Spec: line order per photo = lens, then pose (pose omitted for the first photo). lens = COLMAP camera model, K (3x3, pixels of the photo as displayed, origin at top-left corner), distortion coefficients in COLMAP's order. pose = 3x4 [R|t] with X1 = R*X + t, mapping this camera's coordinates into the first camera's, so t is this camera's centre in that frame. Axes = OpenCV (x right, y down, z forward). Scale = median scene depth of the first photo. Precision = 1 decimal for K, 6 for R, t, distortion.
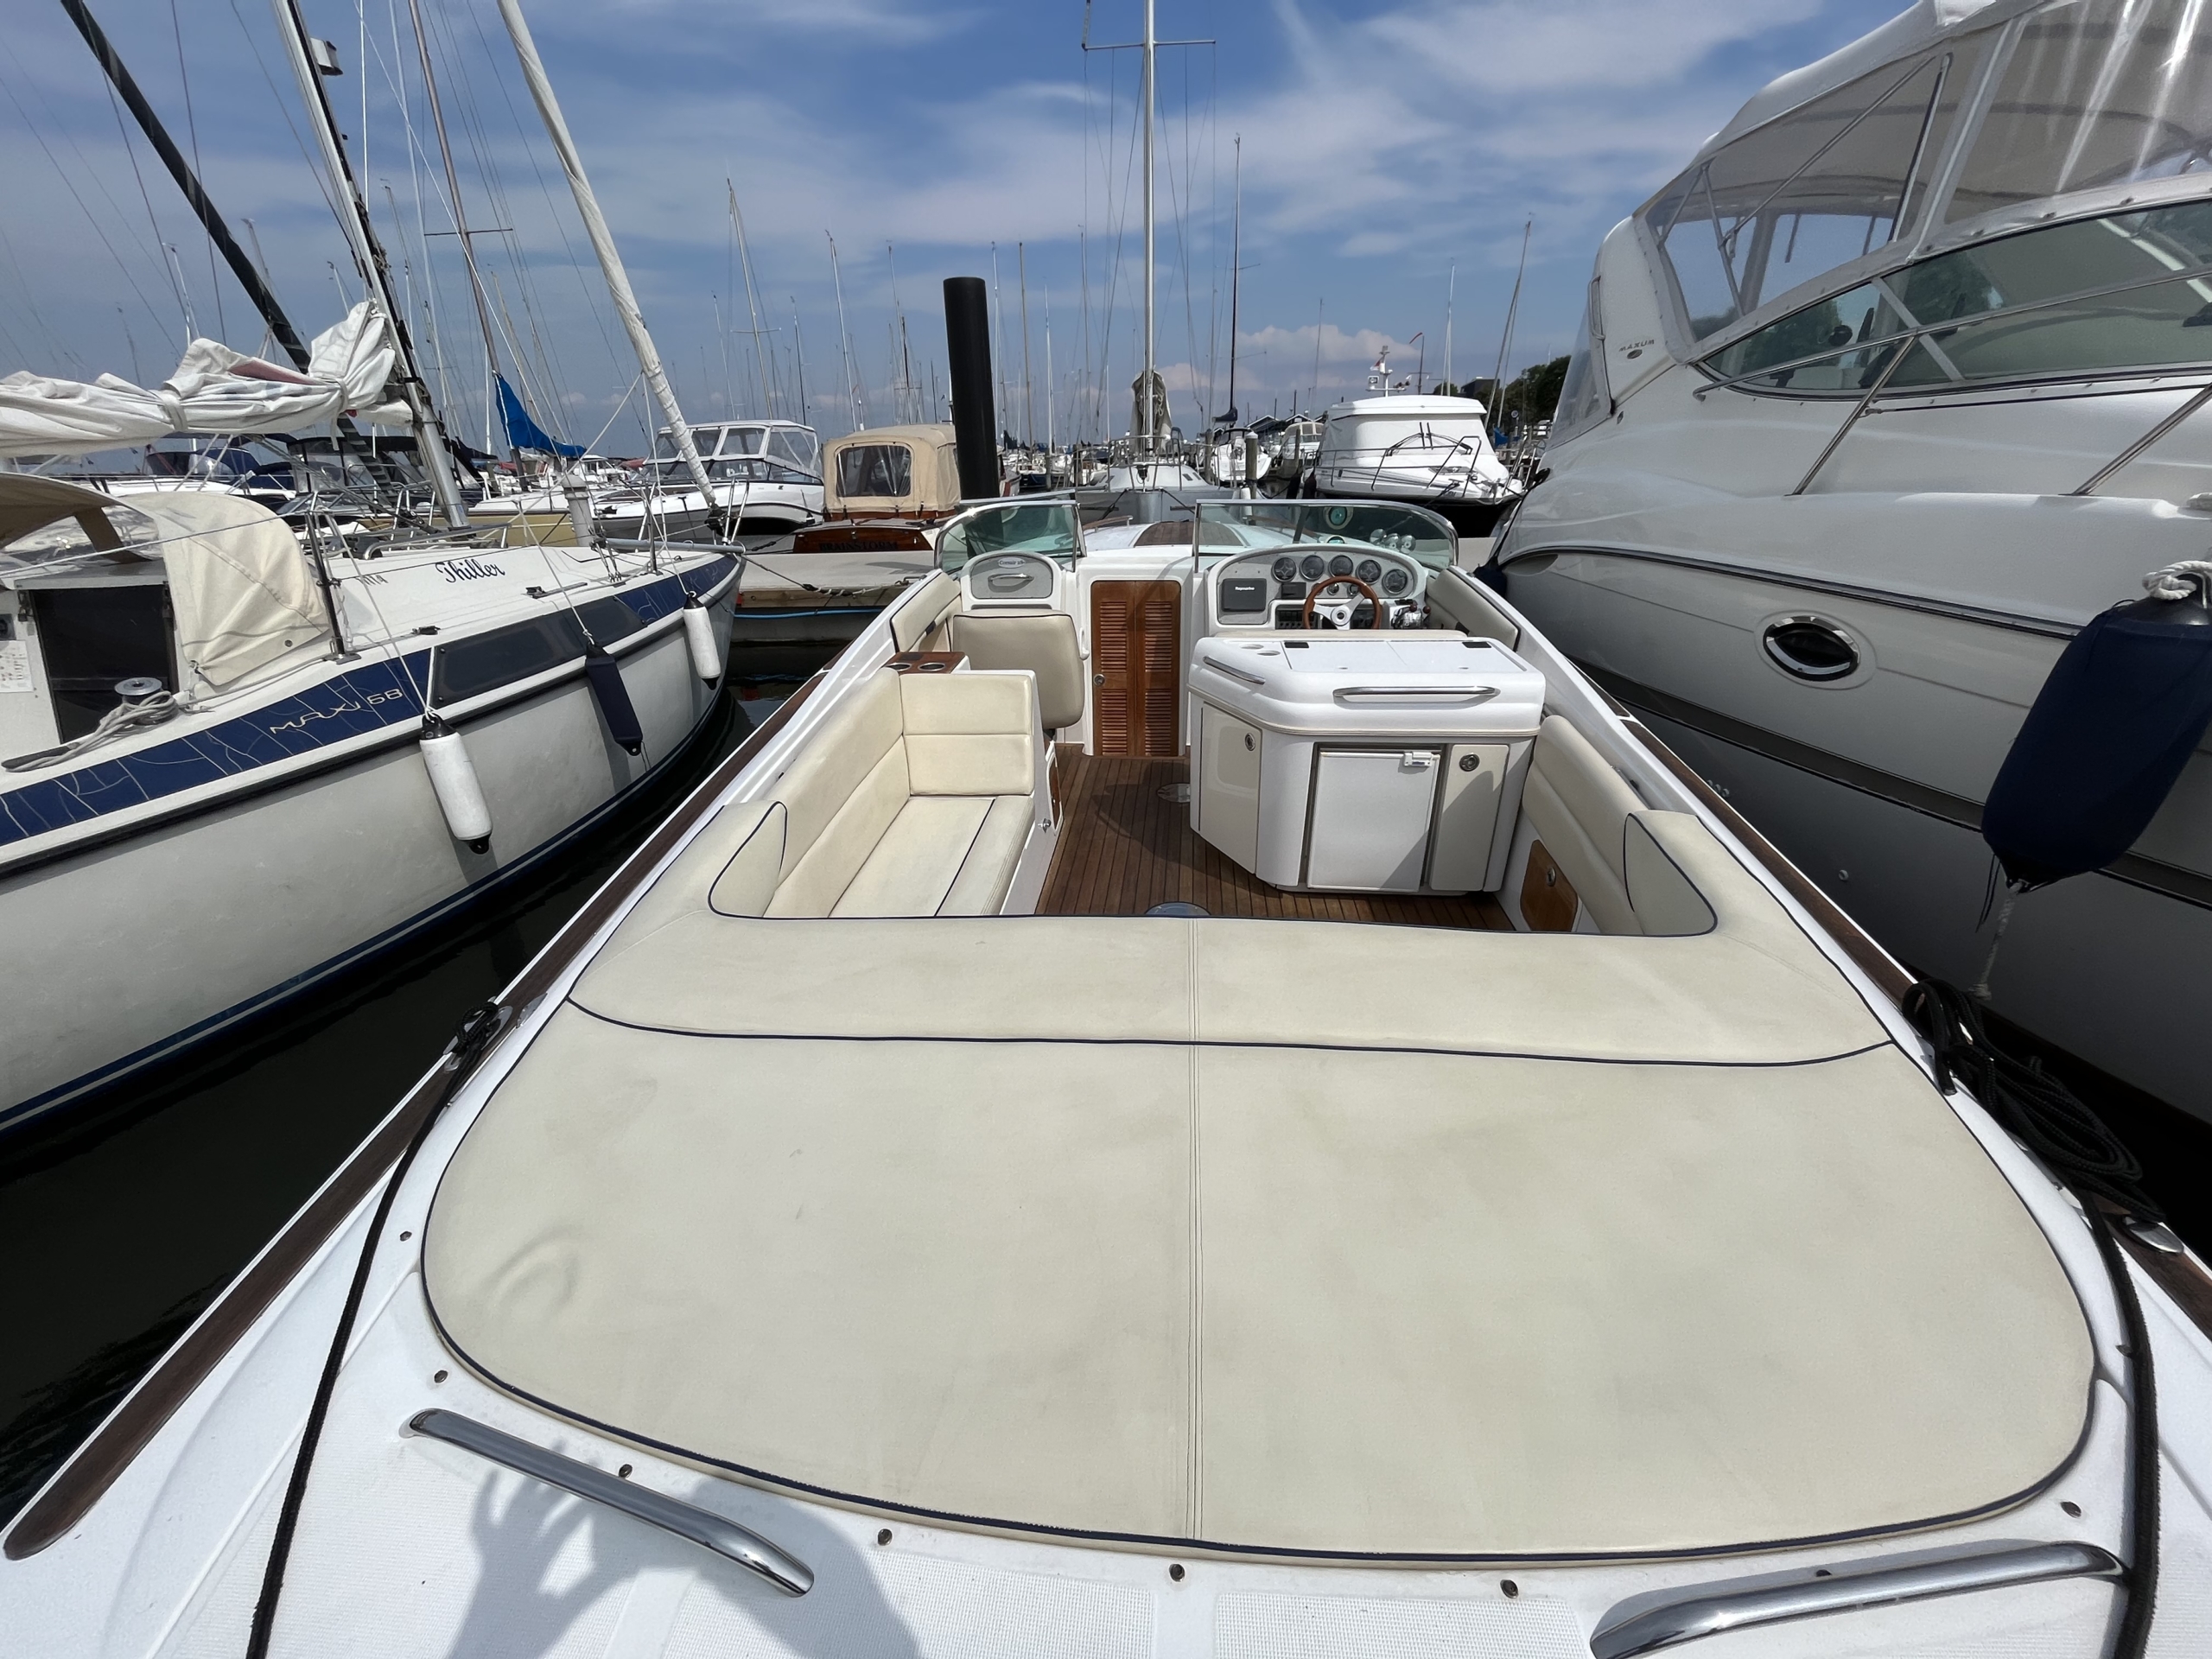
lens RADIAL K [[899.5, 0, 1094.4], [0, 899.5, 832.4], [0, 0, 1]] dist [-0.003375, -0.000130]
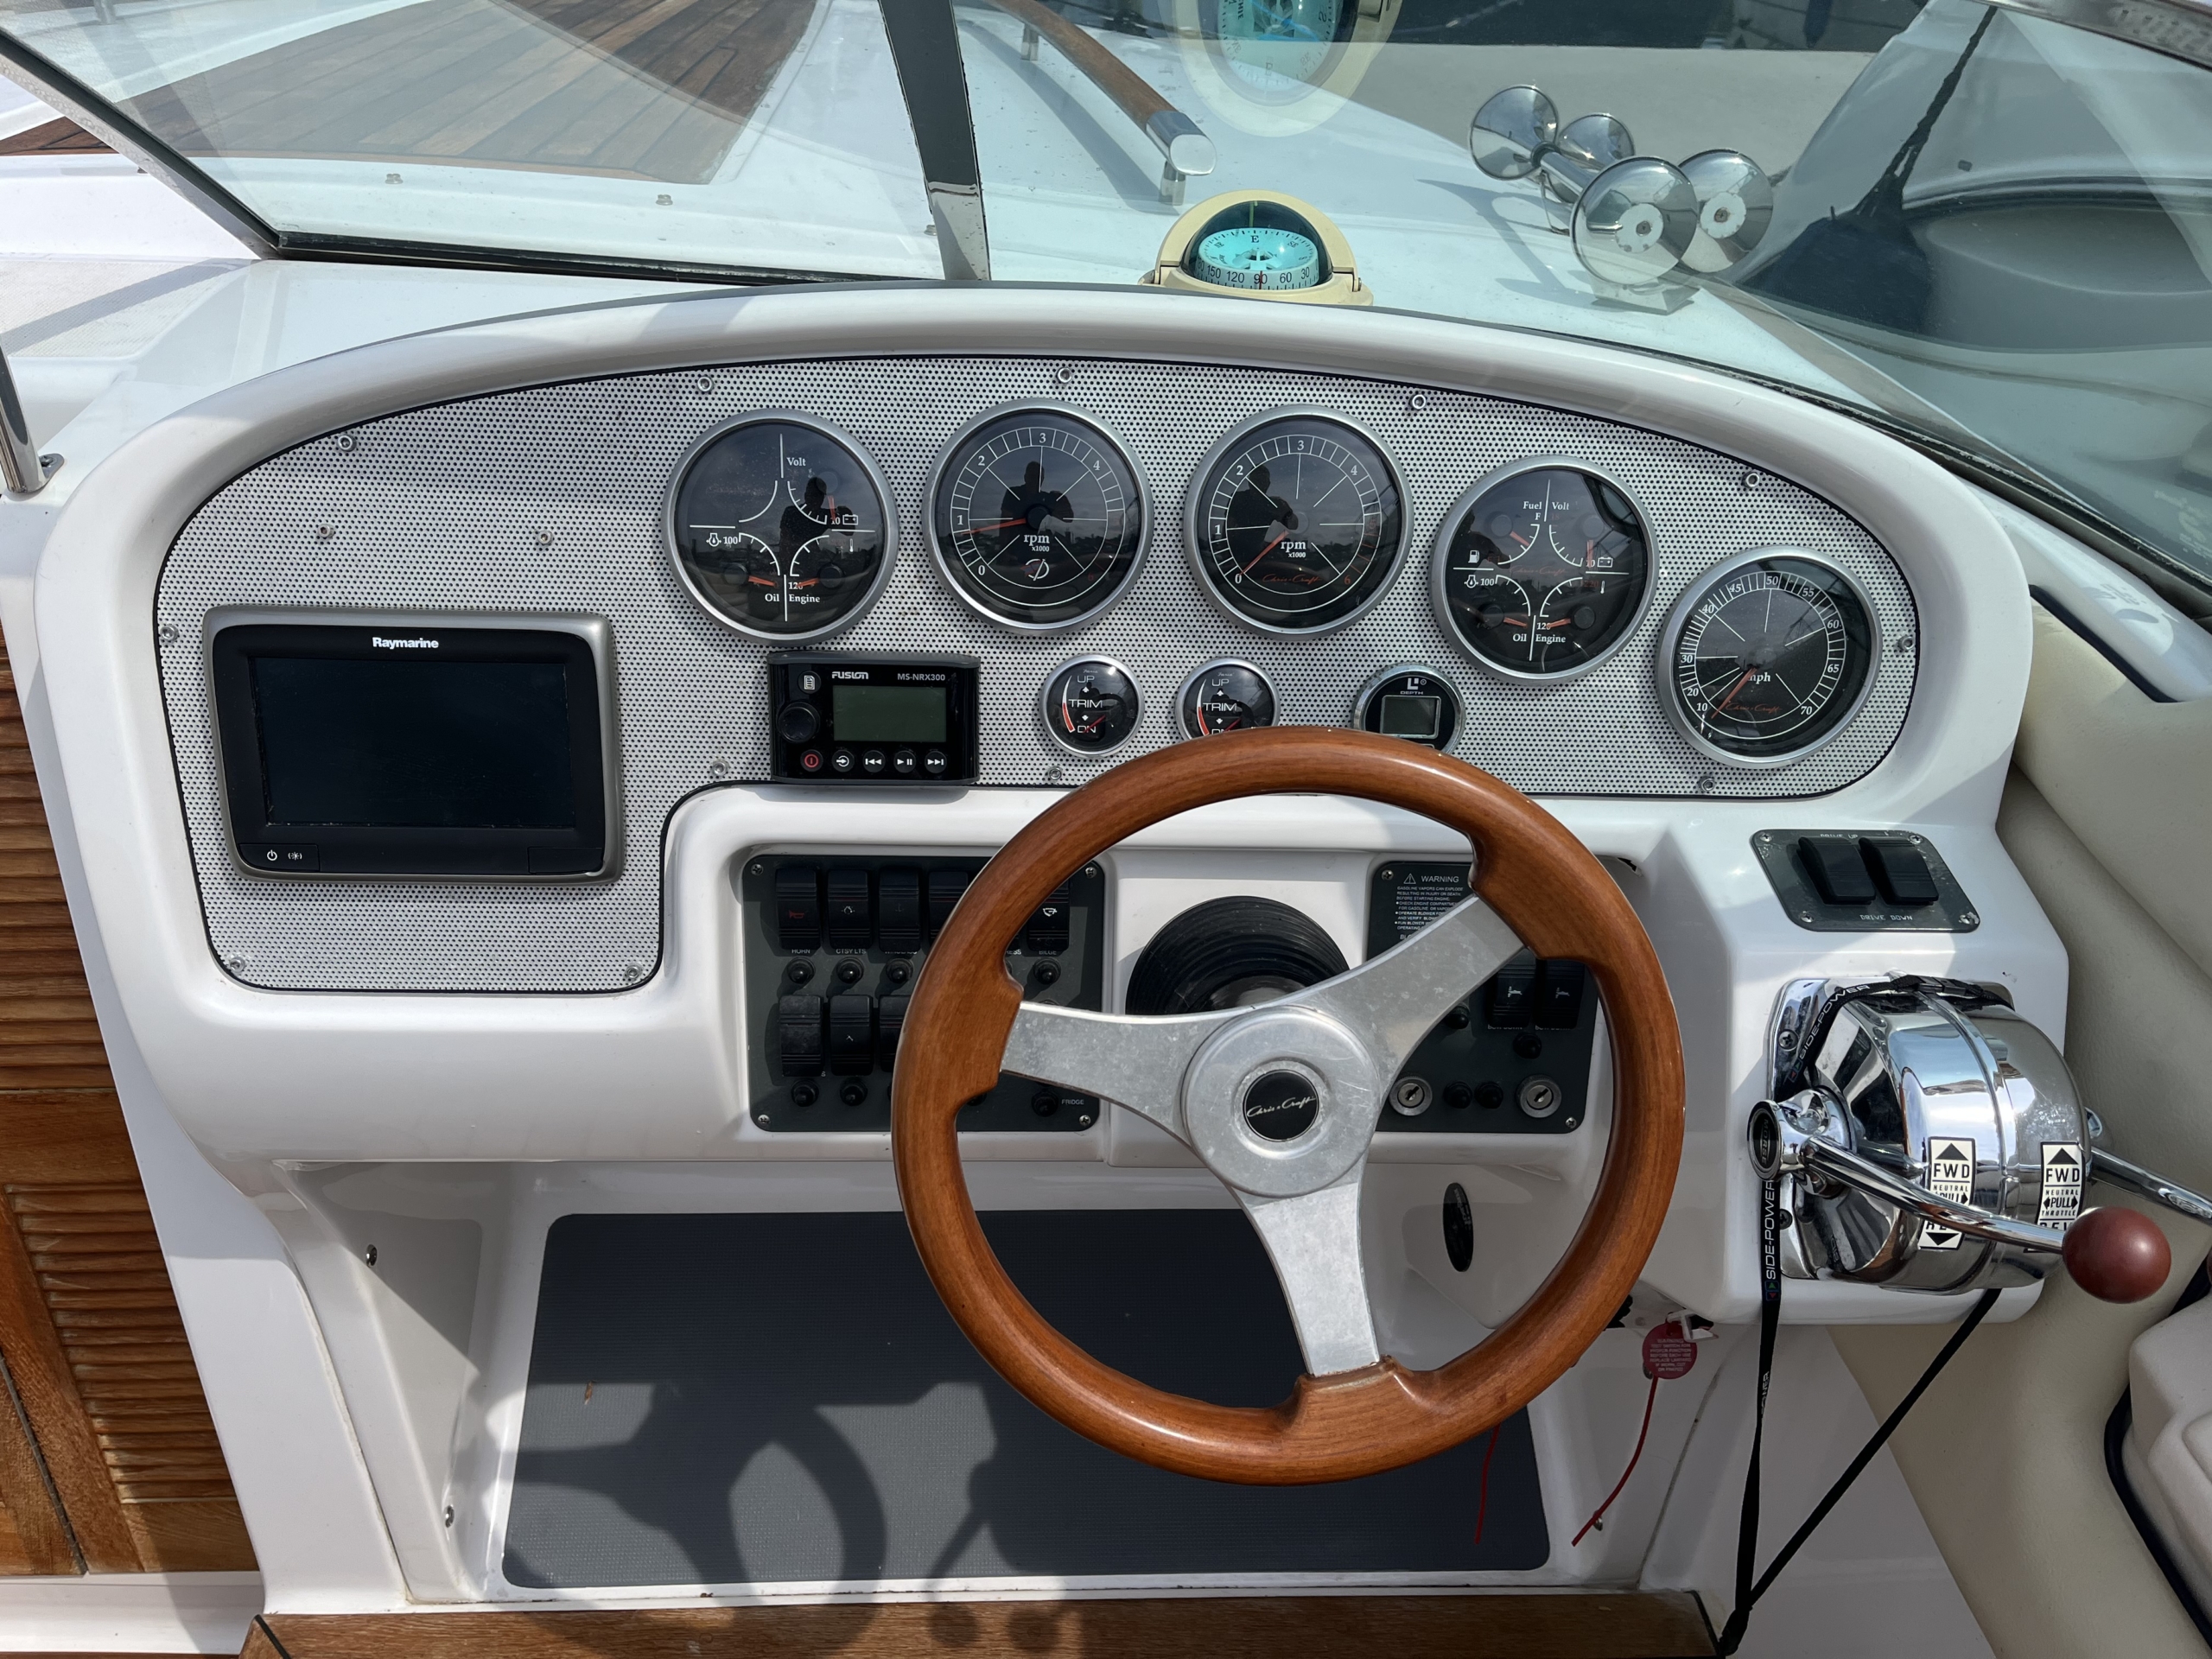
lens RADIAL K [[1698.5, 0, 1105.0], [0, 1698.5, 836.4], [0, 0, 1]] dist [0.090035, -0.109740]
pose [[0.987548, -0.031610, 0.154109, 0.220405], [0.008372, 0.988777, 0.149164, -0.291204], [-0.157094, -0.146017, 0.976730, 0.803150]]
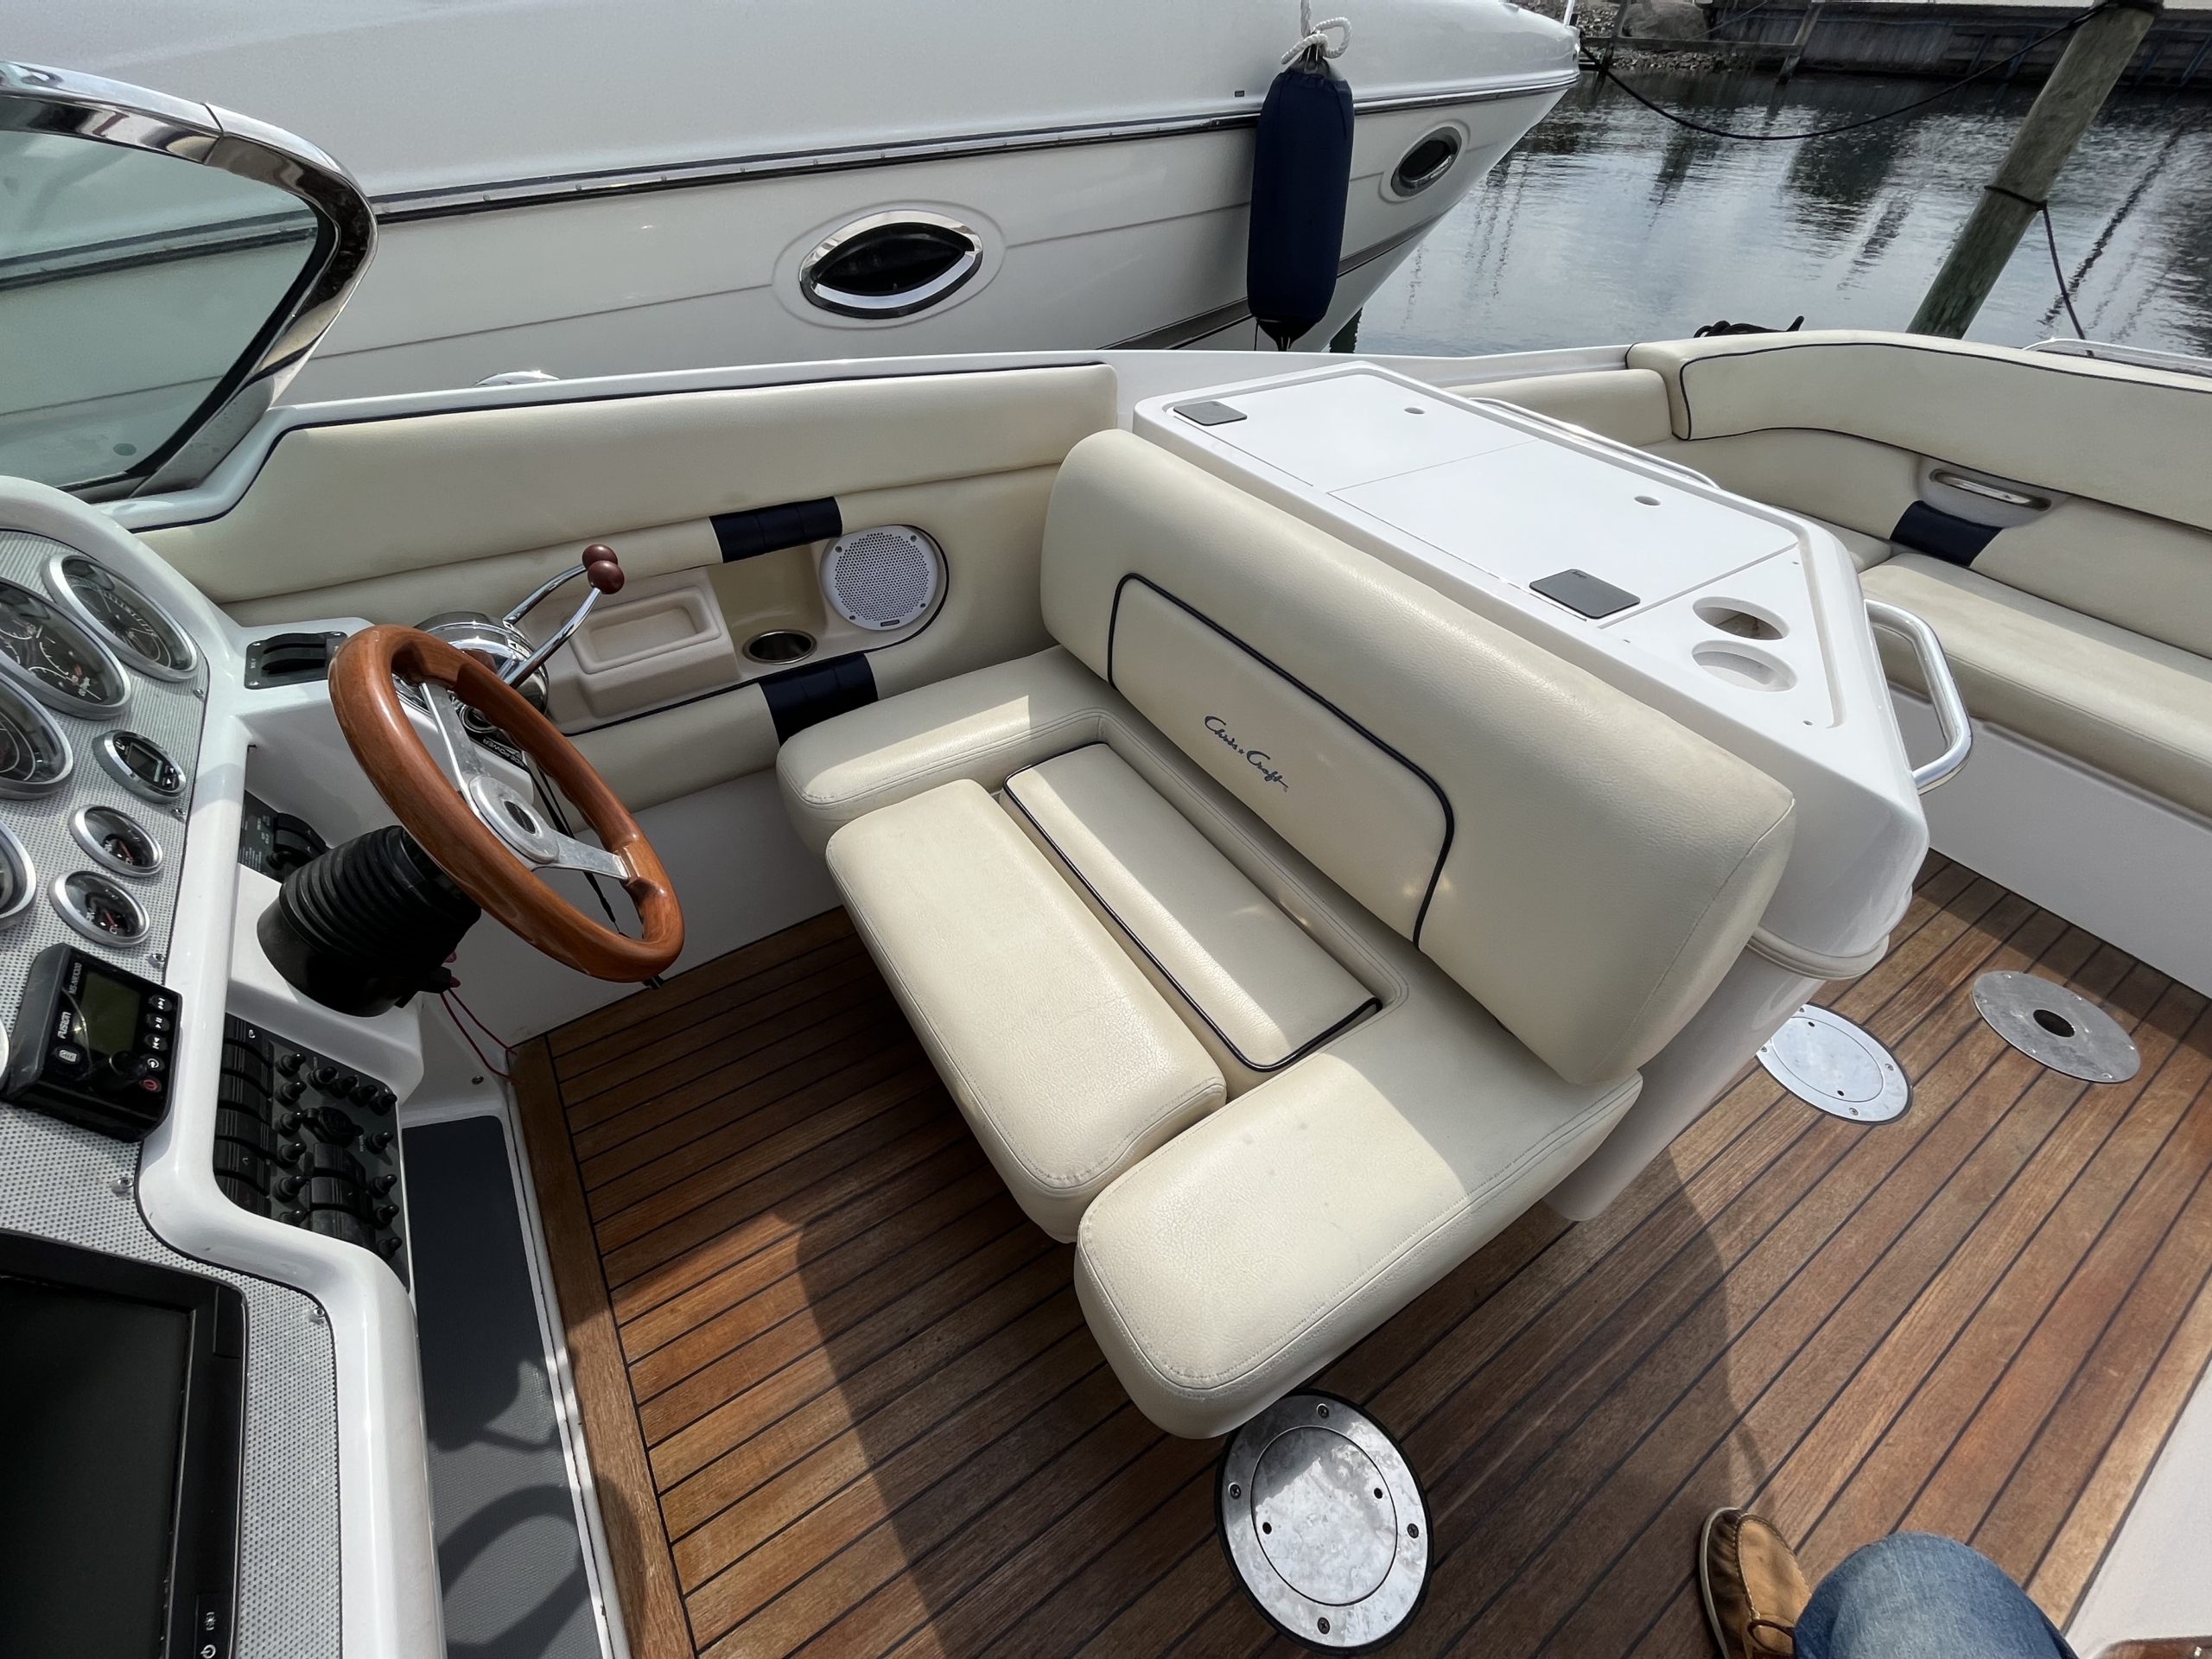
lens RADIAL K [[890.0, 0, 1100.2], [0, 890.0, 835.4], [0, 0, 1]] dist [0.000671, -0.000376]
pose [[-0.630816, -0.526426, 0.570041, 0.088978], [0.305517, 0.506798, 0.806111, -0.342178], [-0.713253, 0.682665, -0.158865, 0.922751]]
